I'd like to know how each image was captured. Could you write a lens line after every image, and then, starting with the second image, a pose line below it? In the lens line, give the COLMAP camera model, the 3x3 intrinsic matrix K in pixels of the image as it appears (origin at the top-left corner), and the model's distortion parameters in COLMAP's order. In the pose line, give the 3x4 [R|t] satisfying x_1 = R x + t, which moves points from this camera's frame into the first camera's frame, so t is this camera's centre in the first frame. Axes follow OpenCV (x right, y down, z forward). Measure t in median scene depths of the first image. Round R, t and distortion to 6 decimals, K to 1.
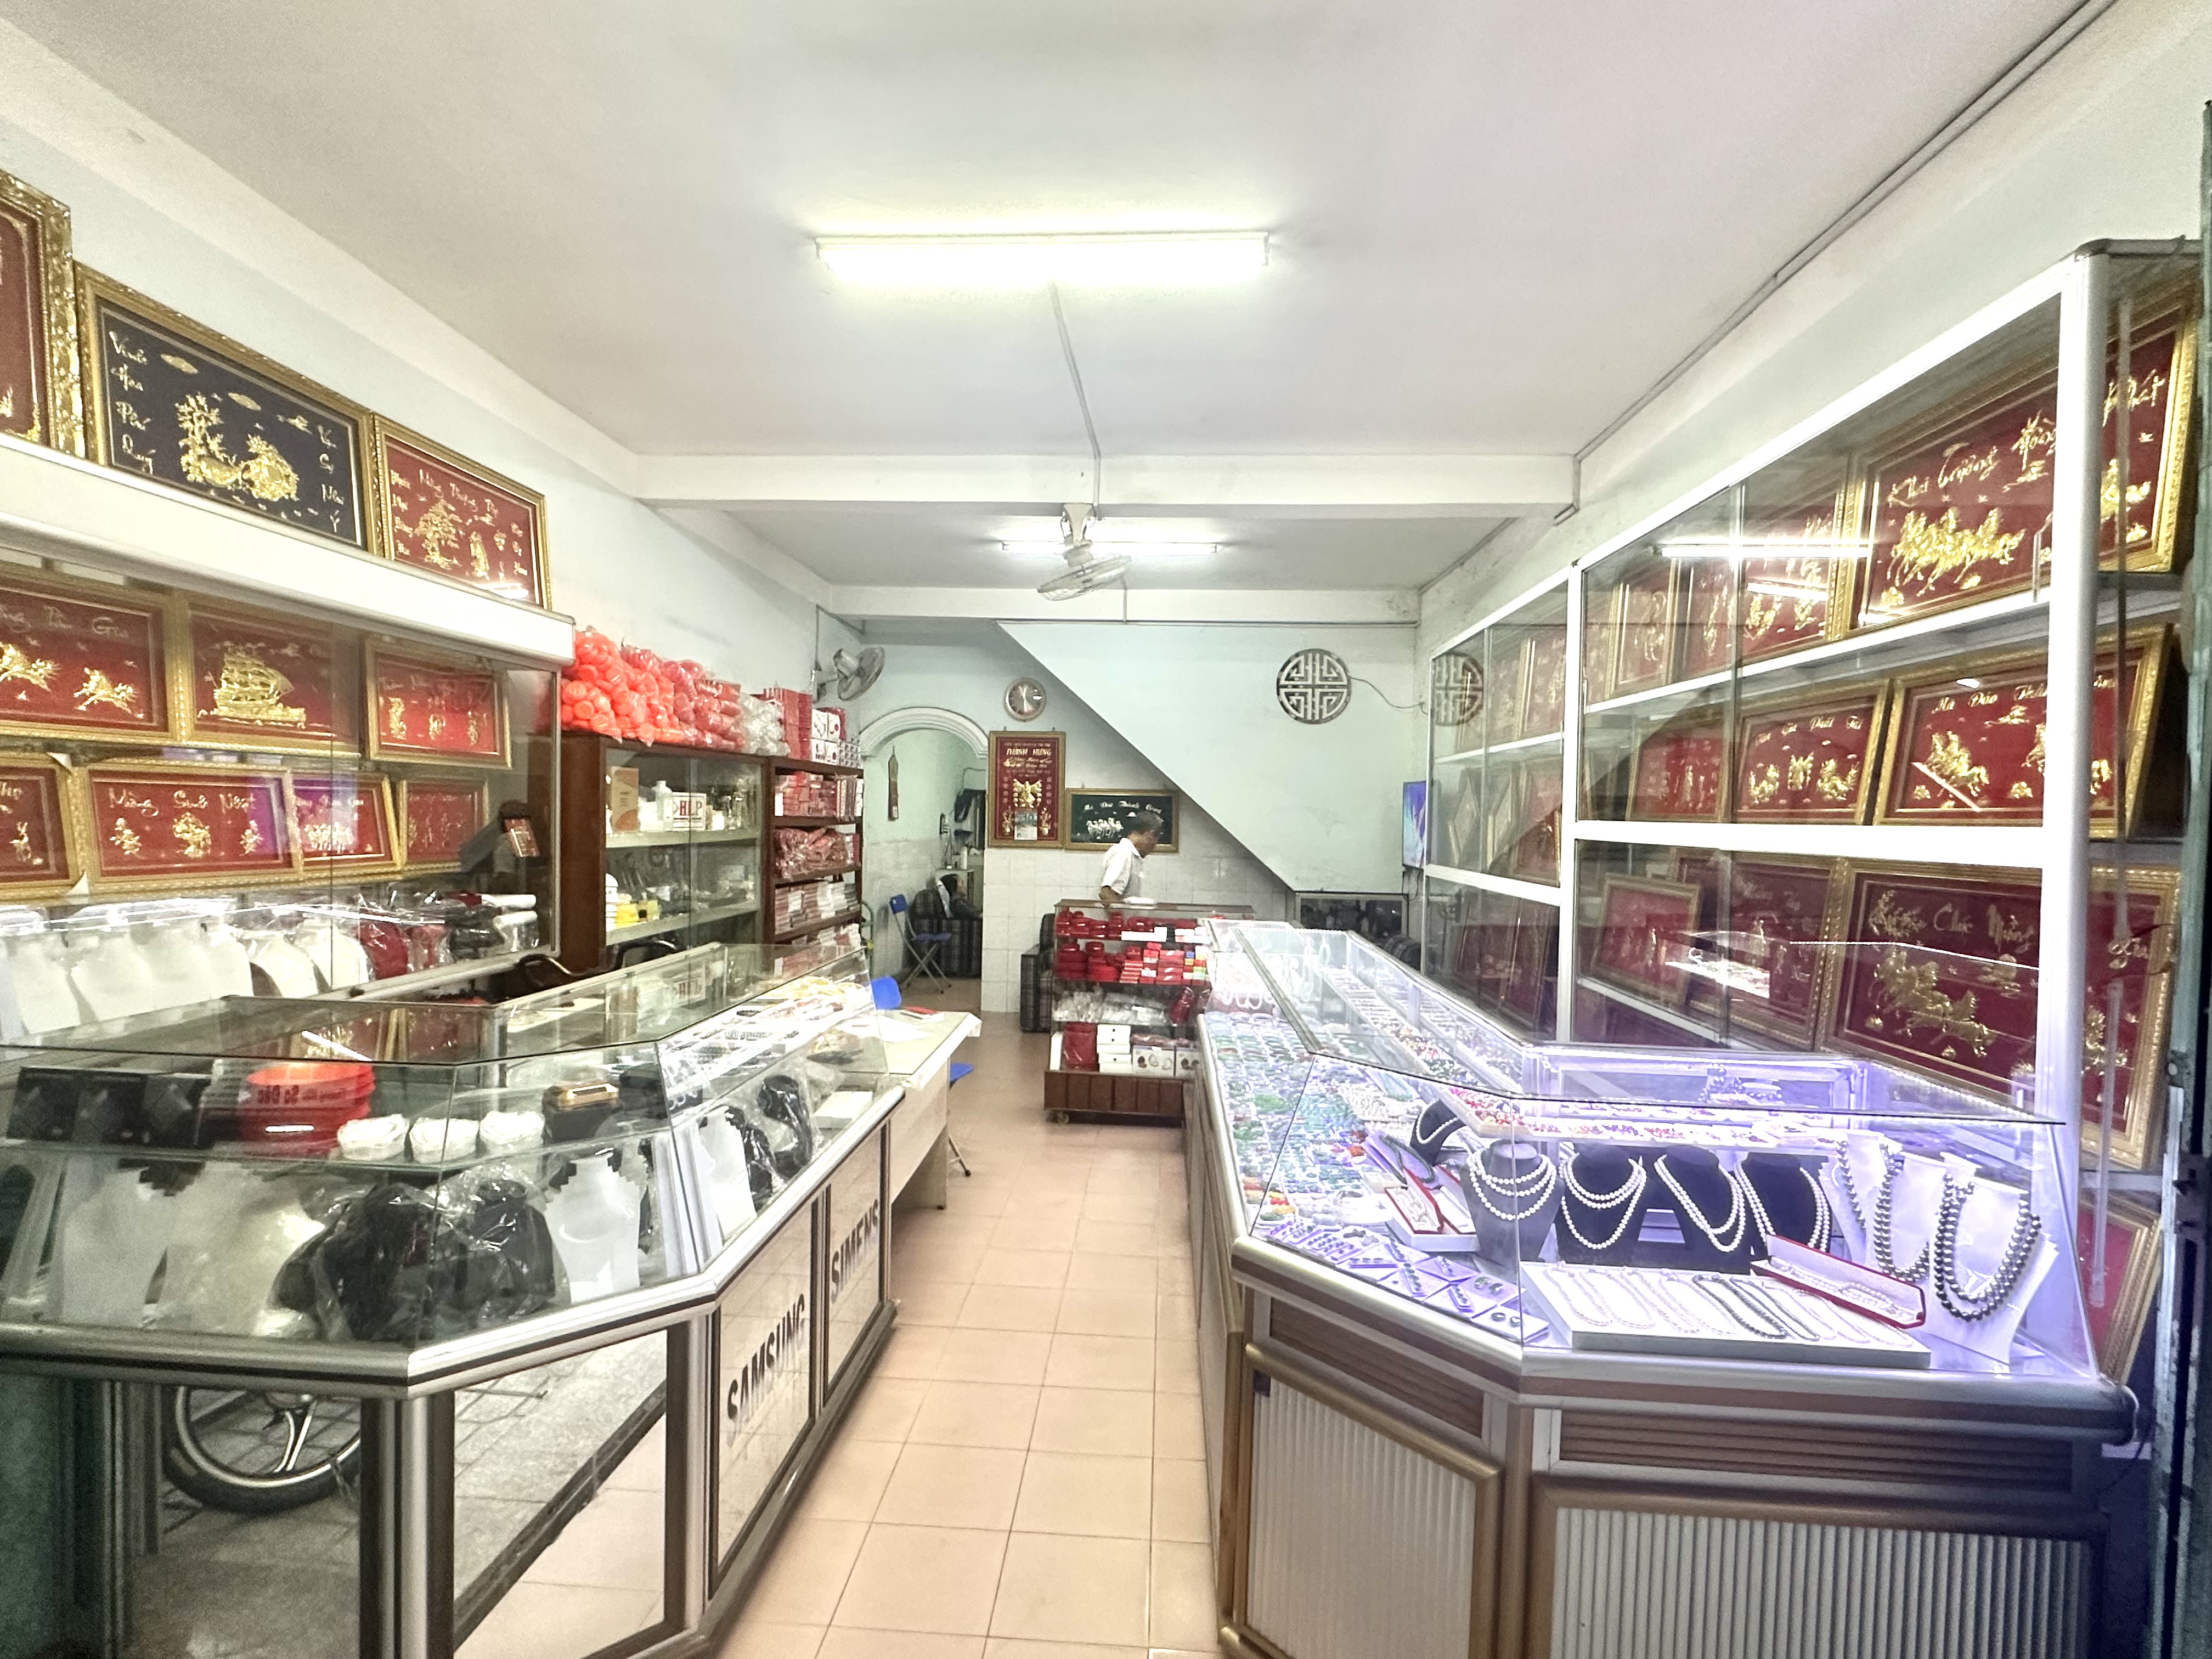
lens RADIAL K [[1100.1, 0, 1100.4], [0, 1100.1, 840.5], [0, 0, 1]] dist [-0.003717, -0.000651]
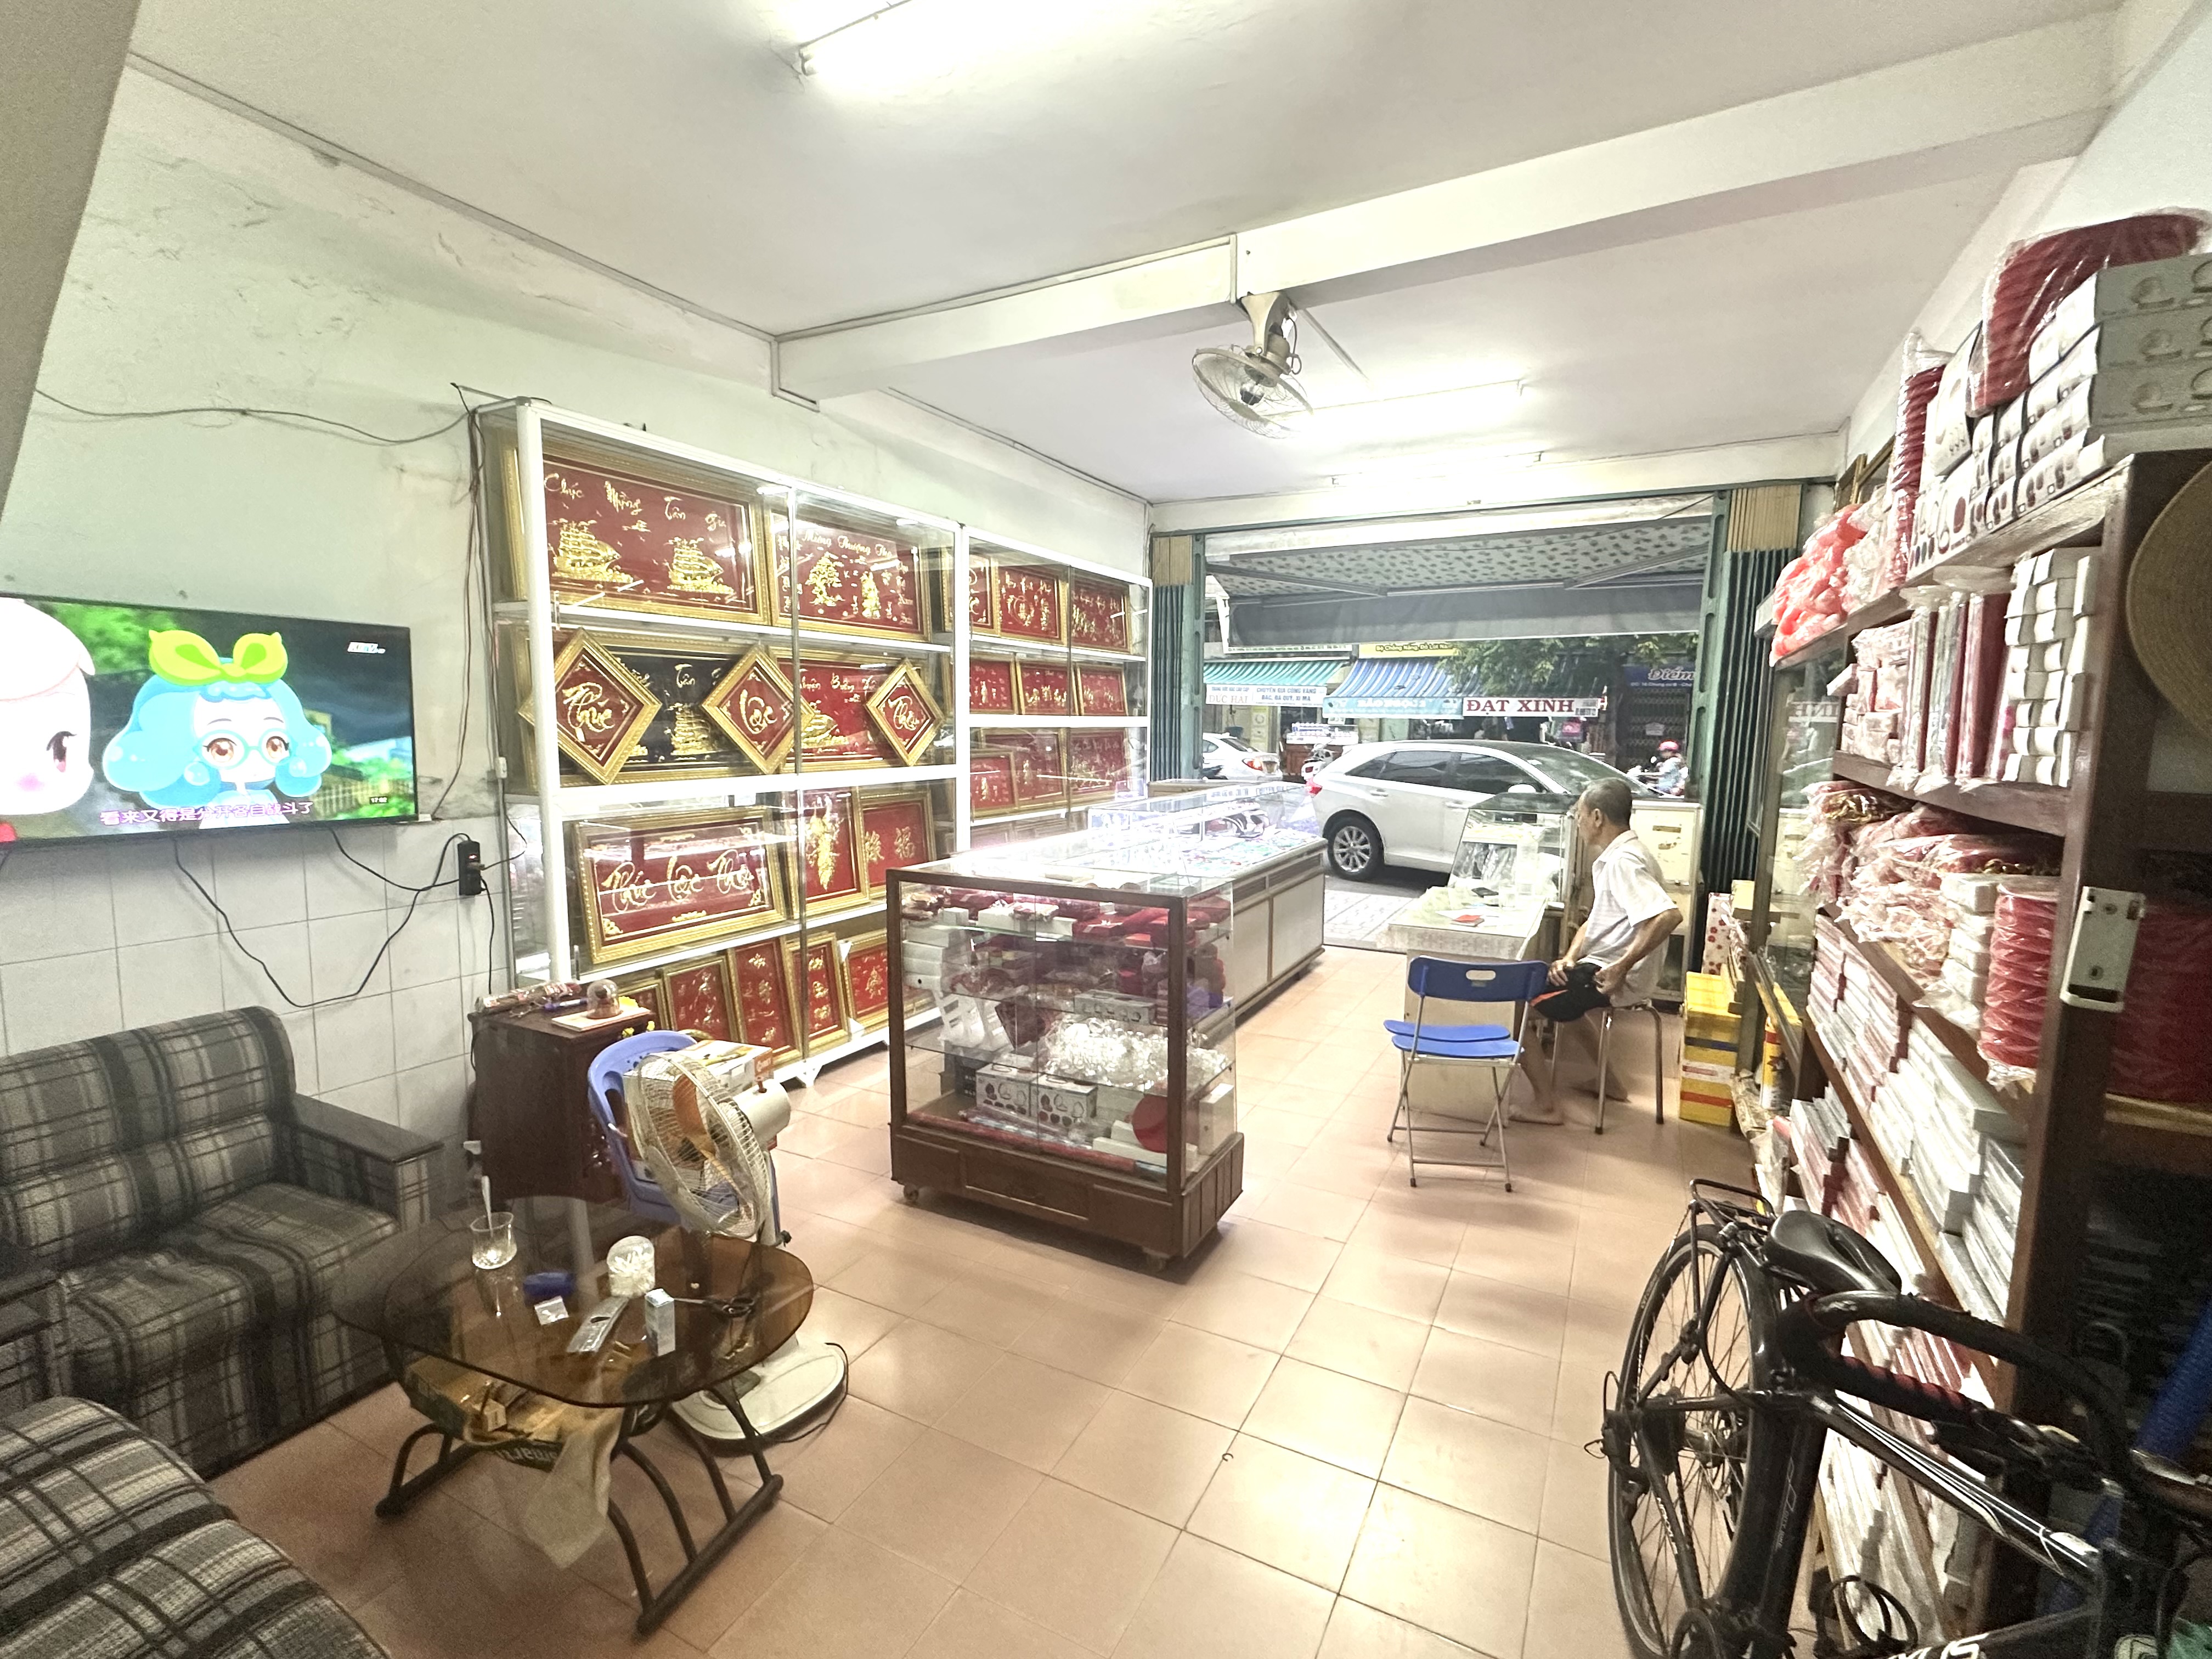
lens RADIAL K [[1015.5, 0, 1106.2], [0, 1015.5, 844.5], [0, 0, 1]] dist [0.000497, 0.000053]
pose [[-0.907645, -0.075772, 0.412844, -0.342675], [-0.014090, 0.988517, 0.150451, -0.061259], [-0.419503, 0.130739, -0.898290, 2.518383]]
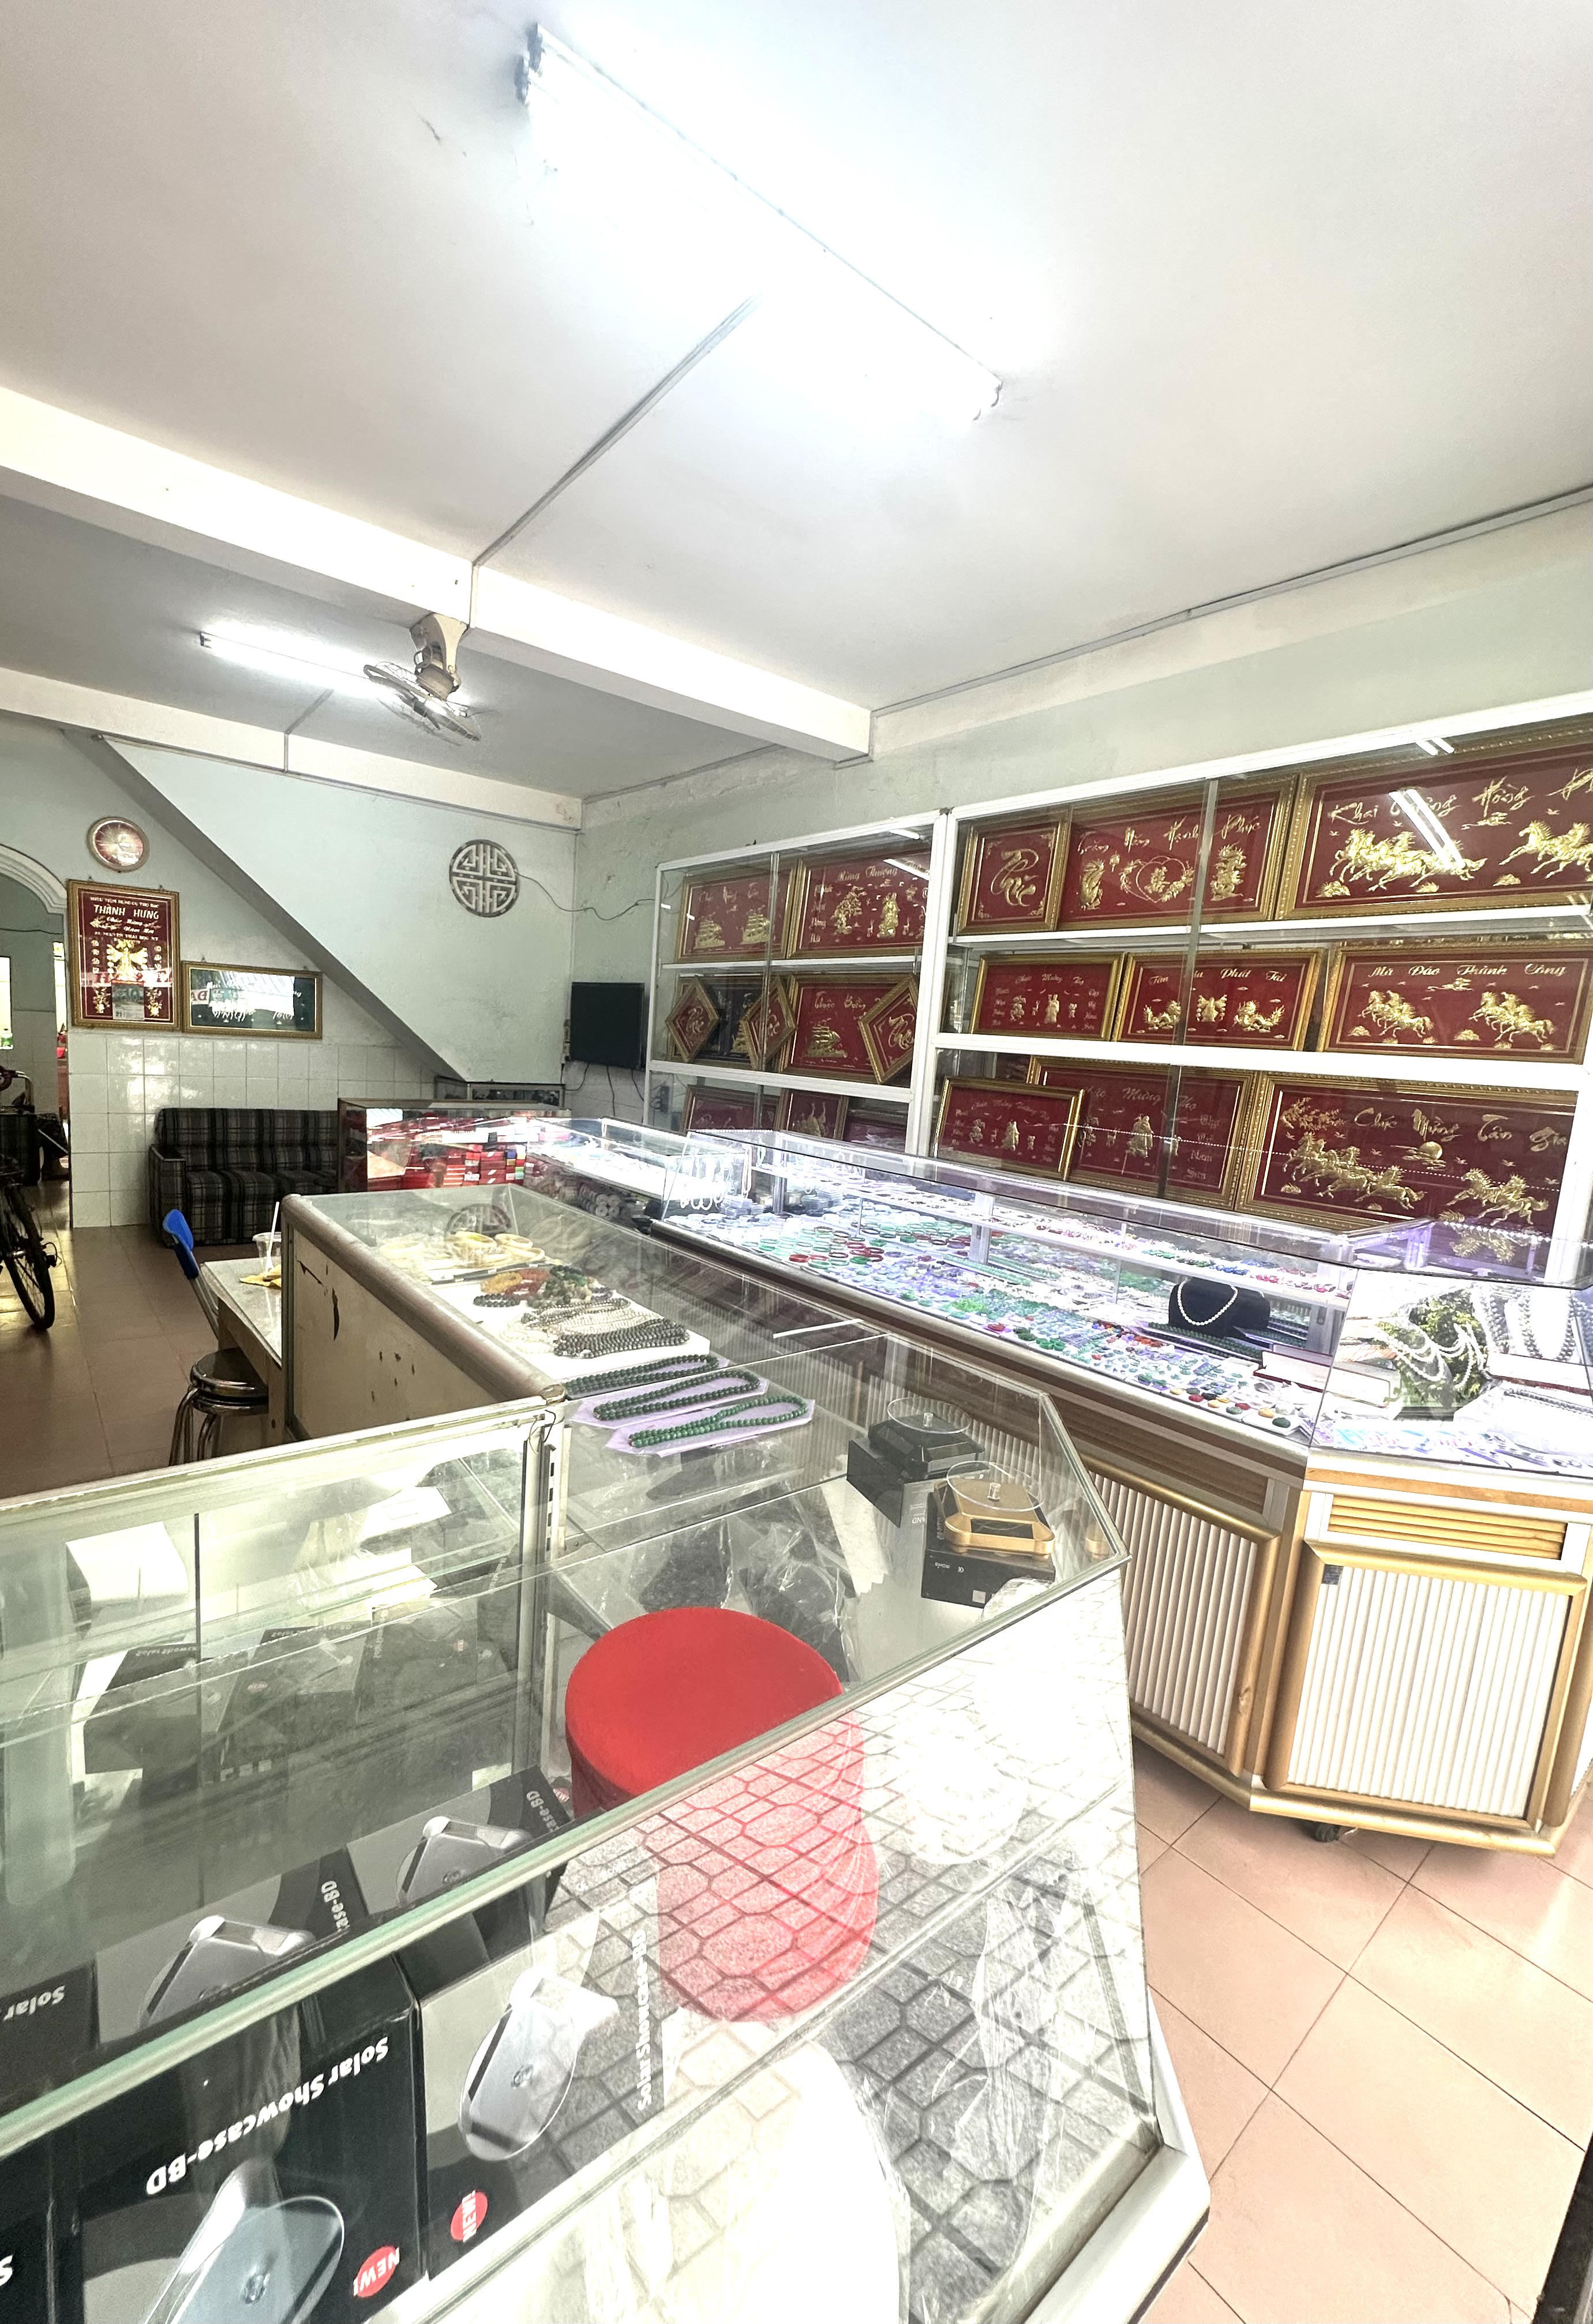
lens RADIAL K [[937.7, 0, 721.1], [0, 937.7, 1162.1], [0, 0, 1]] dist [0.000366, 0.000079]
pose [[0.754489, -0.062479, 0.653332, -0.511342], [-0.031786, 0.990812, 0.131461, -0.006107], [-0.655542, -0.119953, 0.745571, 0.435712]]
